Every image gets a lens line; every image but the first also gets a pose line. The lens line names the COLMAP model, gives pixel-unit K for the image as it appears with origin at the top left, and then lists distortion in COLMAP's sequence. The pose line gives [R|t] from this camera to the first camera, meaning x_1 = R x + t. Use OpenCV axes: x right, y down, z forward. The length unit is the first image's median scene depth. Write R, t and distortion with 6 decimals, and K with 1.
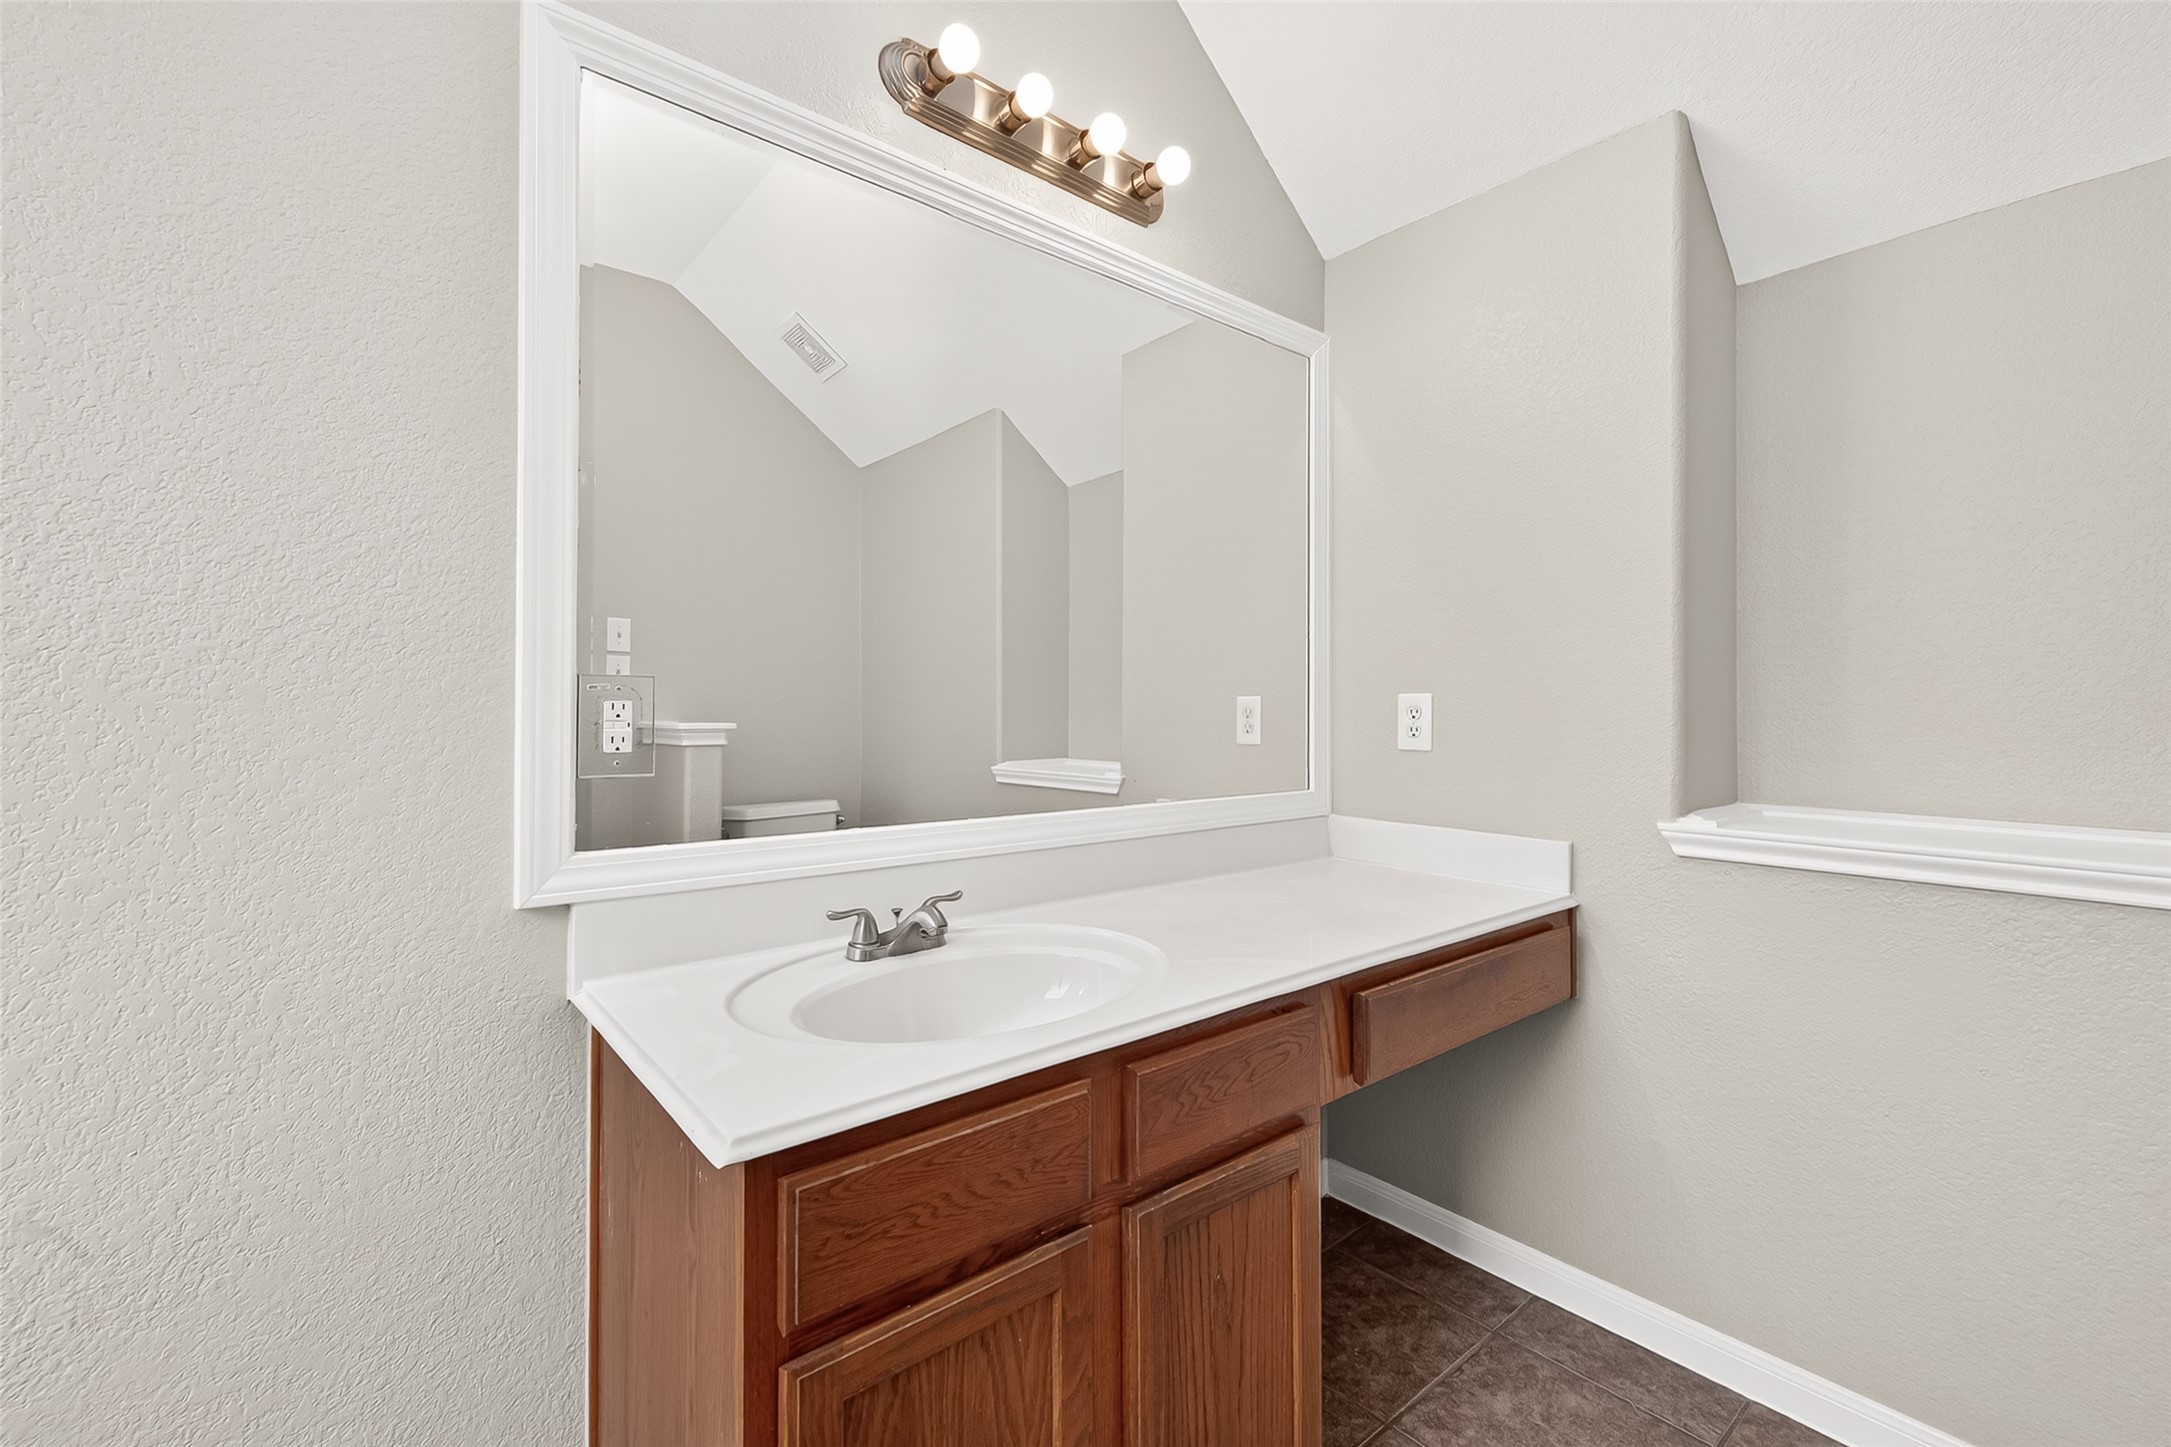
lens RADIAL K [[911.2, 0, 1085.4], [0, 911.2, 715.2], [0, 0, 1]] dist [0.010715, -0.003026]
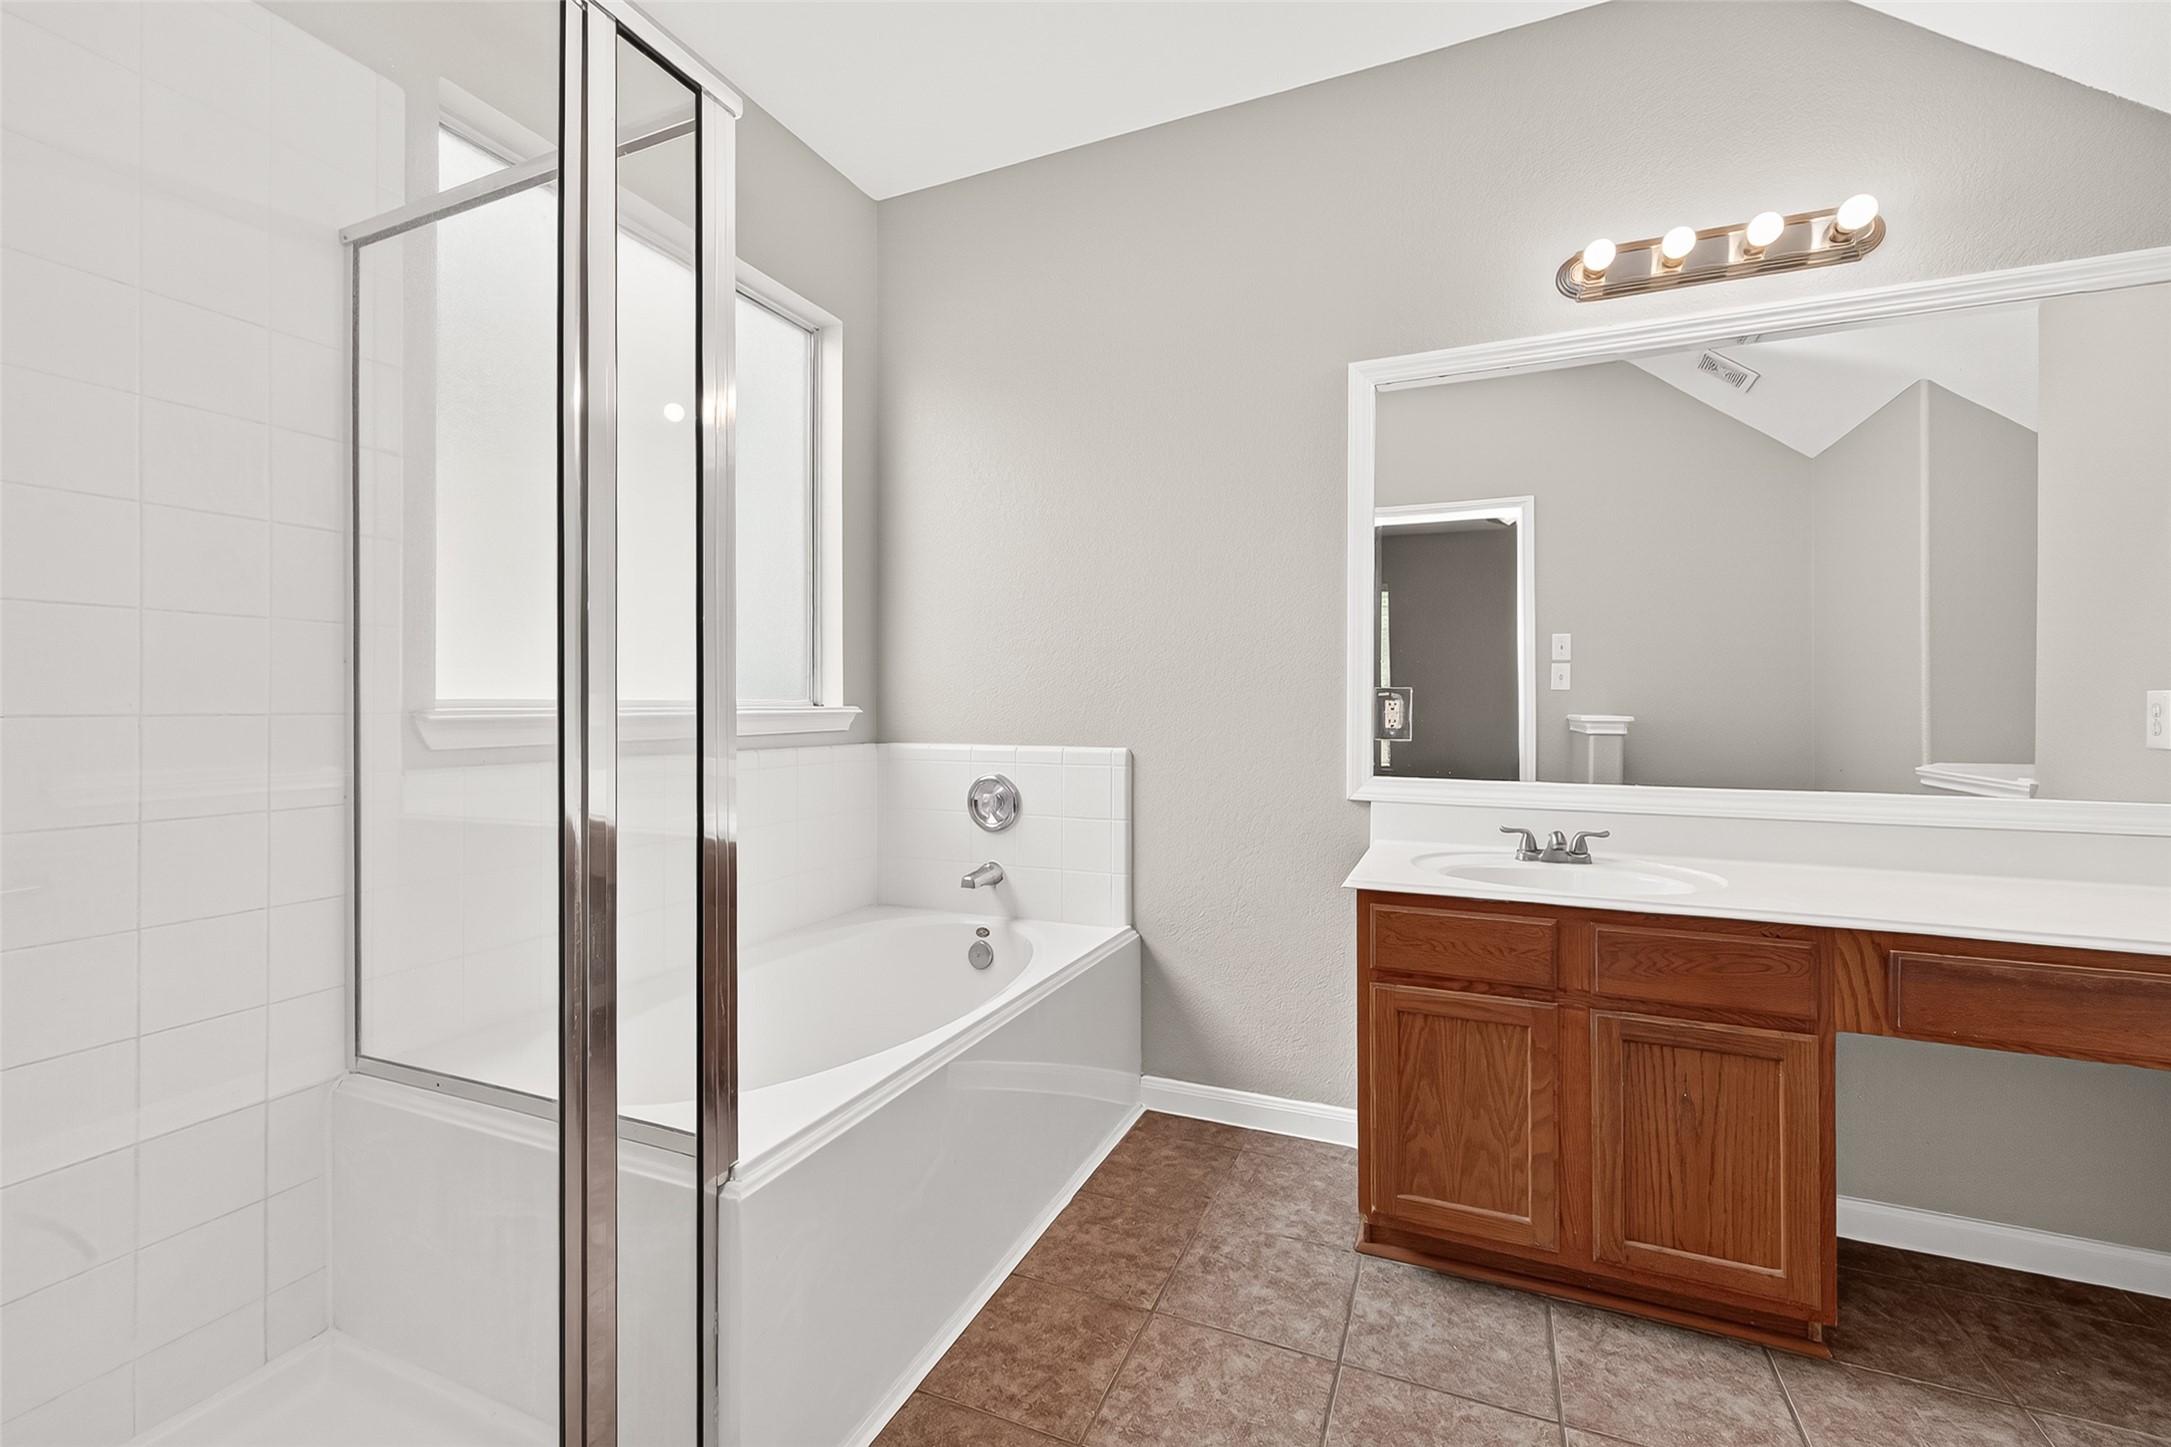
lens RADIAL K [[911.2, 0, 1091.1], [0, 911.2, 707.8], [0, 0, 1]] dist [0.010715, -0.003026]
pose [[0.458245, 0.004409, -0.888815, 1.014693], [-0.005155, 0.999984, 0.002303, -0.005824], [0.888811, 0.003527, 0.458261, -0.524557]]
